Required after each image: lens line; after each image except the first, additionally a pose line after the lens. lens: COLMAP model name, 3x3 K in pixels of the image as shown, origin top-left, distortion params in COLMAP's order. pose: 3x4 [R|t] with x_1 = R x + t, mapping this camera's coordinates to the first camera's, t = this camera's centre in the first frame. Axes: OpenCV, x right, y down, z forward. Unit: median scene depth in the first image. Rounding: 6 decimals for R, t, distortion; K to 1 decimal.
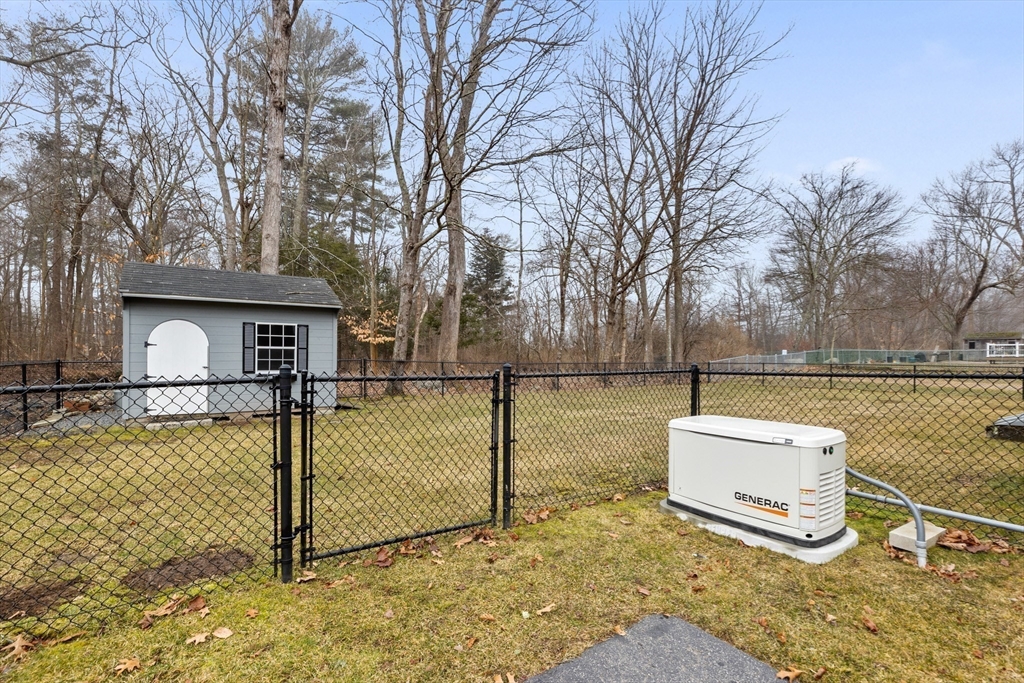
lens RADIAL K [[462.9, 0, 510.1], [0, 462.9, 349.3], [0, 0, 1]] dist [-0.000659, 0.000477]
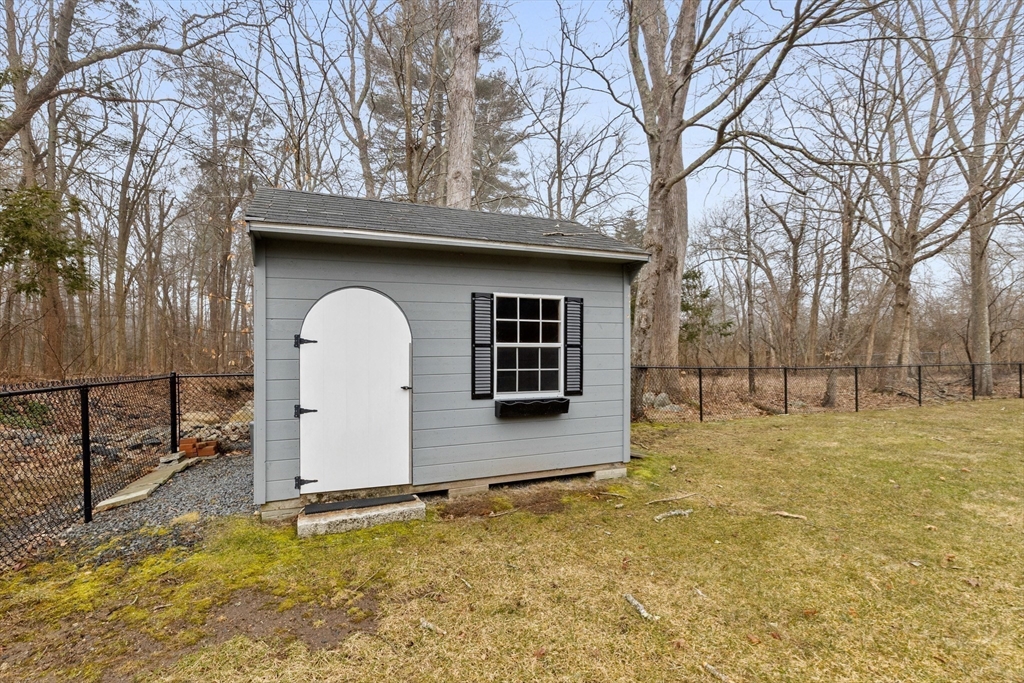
lens RADIAL K [[465.0, 0, 511.0], [0, 465.0, 344.8], [0, 0, 1]] dist [-0.008706, 0.005700]
pose [[0.975375, -0.021570, -0.219494, -0.410301], [0.018096, 0.999677, -0.017826, 0.004606], [0.219808, 0.013415, 0.975451, 0.511523]]
